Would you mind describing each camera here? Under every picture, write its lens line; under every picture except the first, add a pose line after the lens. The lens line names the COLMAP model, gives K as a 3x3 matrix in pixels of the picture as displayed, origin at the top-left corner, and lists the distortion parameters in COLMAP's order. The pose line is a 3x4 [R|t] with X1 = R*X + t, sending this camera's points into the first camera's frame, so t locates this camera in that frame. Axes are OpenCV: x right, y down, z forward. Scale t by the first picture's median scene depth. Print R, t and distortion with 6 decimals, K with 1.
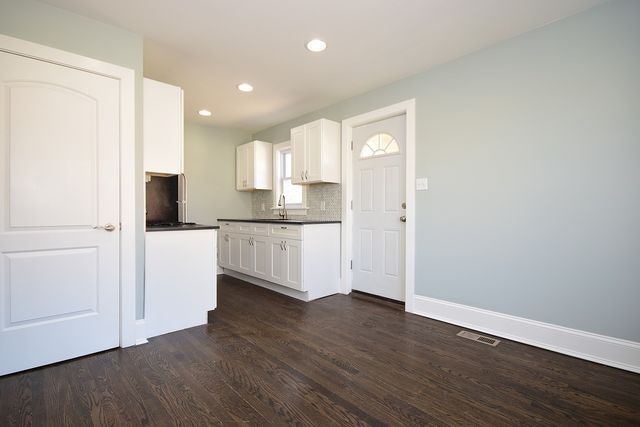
lens RADIAL K [[308.9, 0, 318.8], [0, 308.9, 213.5], [0, 0, 1]] dist [-0.001677, -0.000044]
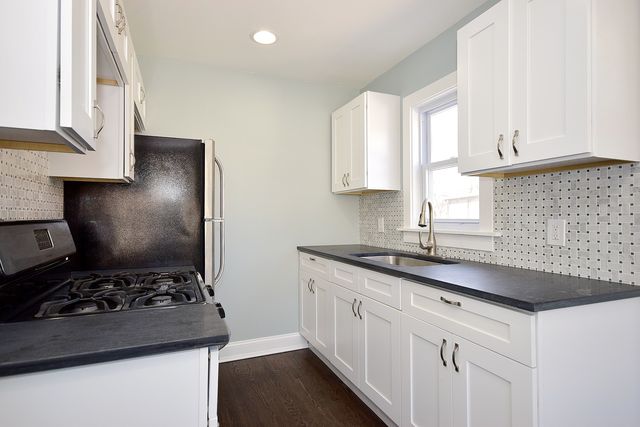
lens RADIAL K [[345.4, 0, 319.1], [0, 345.4, 213.8], [0, 0, 1]] dist [-0.003672, -0.000129]
pose [[0.943174, -0.005212, -0.332258, -0.095575], [0.001461, 0.999932, -0.011538, -0.035016], [0.332296, 0.010397, 0.943118, 0.465577]]
